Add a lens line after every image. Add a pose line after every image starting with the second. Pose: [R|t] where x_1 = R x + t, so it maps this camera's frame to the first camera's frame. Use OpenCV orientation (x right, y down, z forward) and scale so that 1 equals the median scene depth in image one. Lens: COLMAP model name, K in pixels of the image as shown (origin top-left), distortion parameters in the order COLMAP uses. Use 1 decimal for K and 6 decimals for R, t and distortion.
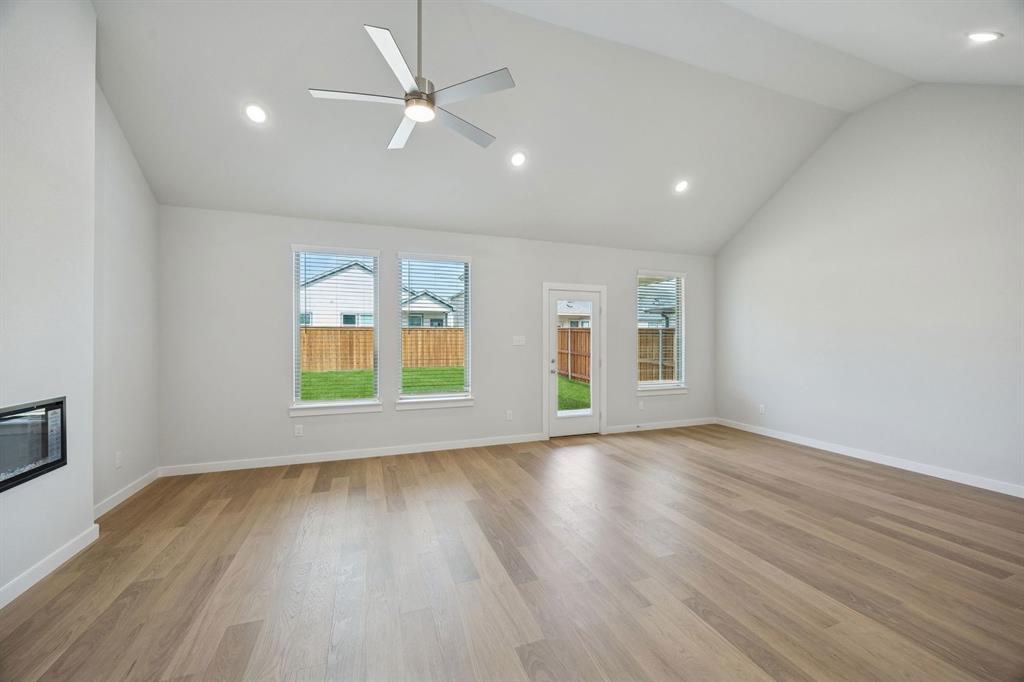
lens RADIAL K [[393.3, 0, 510.6], [0, 393.3, 340.5], [0, 0, 1]] dist [0.000474, -0.000271]
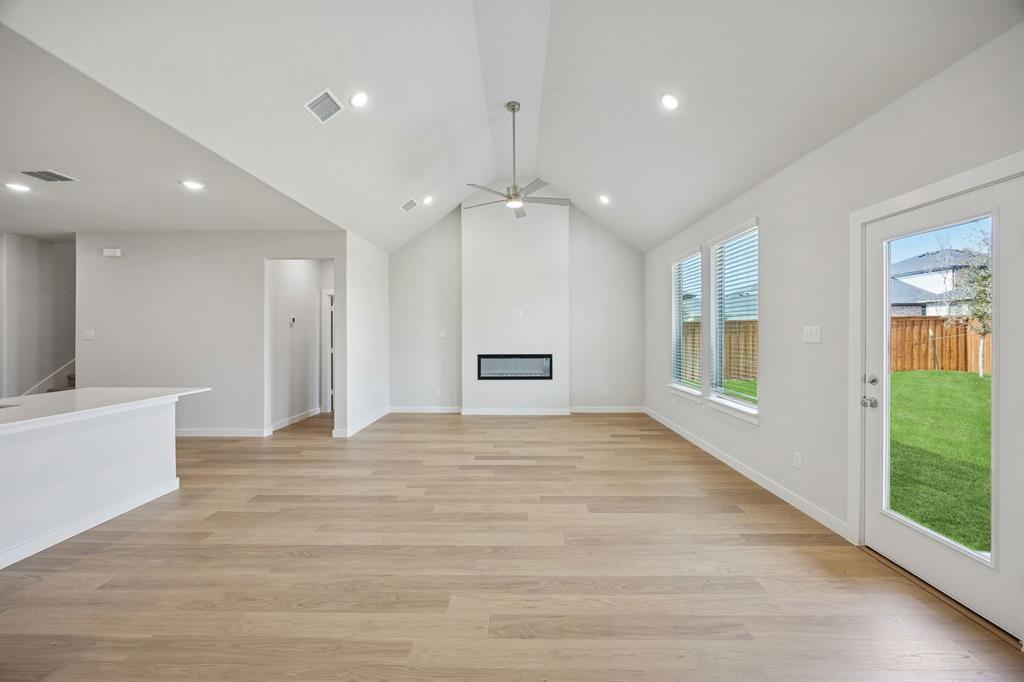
lens RADIAL K [[393.3, 0, 510.3], [0, 393.3, 333.3], [0, 0, 1]] dist [0.000474, -0.000271]
pose [[-0.368768, -0.004532, -0.929510, 1.097834], [-0.005214, 0.999982, -0.002807, 0.003240], [0.929507, 0.003811, -0.368785, 1.258997]]
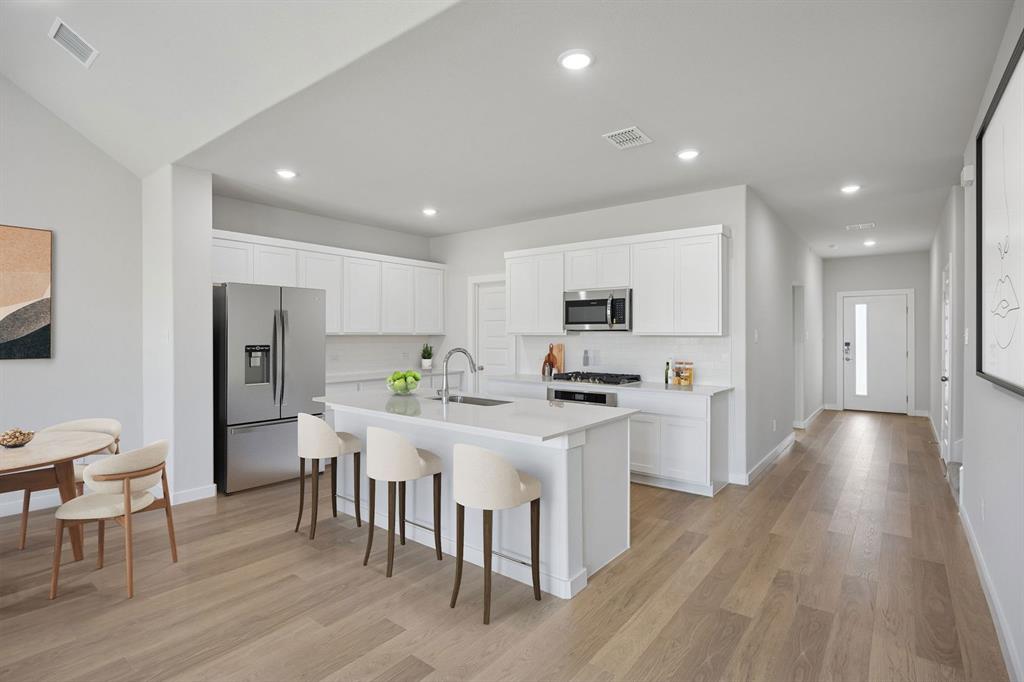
lens RADIAL K [[500.2, 0, 513.3], [0, 500.2, 332.2], [0, 0, 1]] dist [-0.012621, -0.000278]
pose [[-0.516718, -0.000648, 0.856155, -0.219185], [0.001866, 0.999996, 0.001883, 0.002037], [-0.856154, 0.002570, -0.516715, 0.494676]]
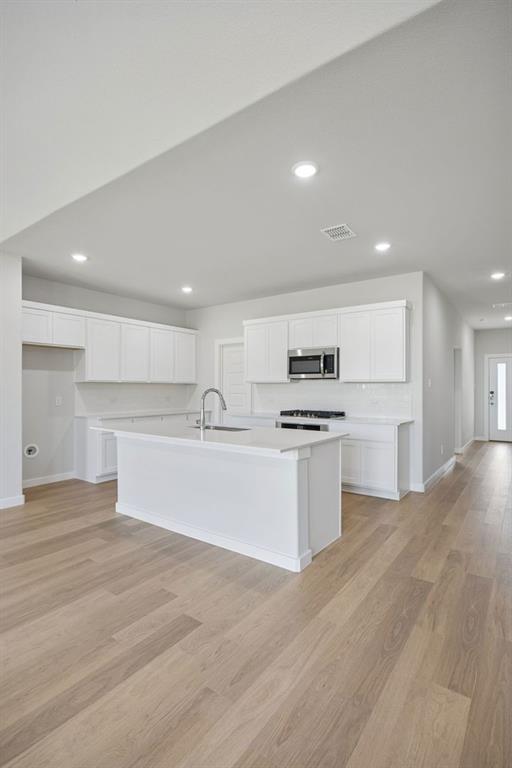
lens RADIAL K [[375.2, 0, 256.8], [0, 375.2, 387.2], [0, 0, 1]] dist [-0.012621, -0.000278]
pose [[-0.546626, -0.002355, 0.837373, -0.205194], [0.001265, 0.999993, 0.003639, 0.029882], [-0.837376, 0.003049, -0.546619, 0.521036]]
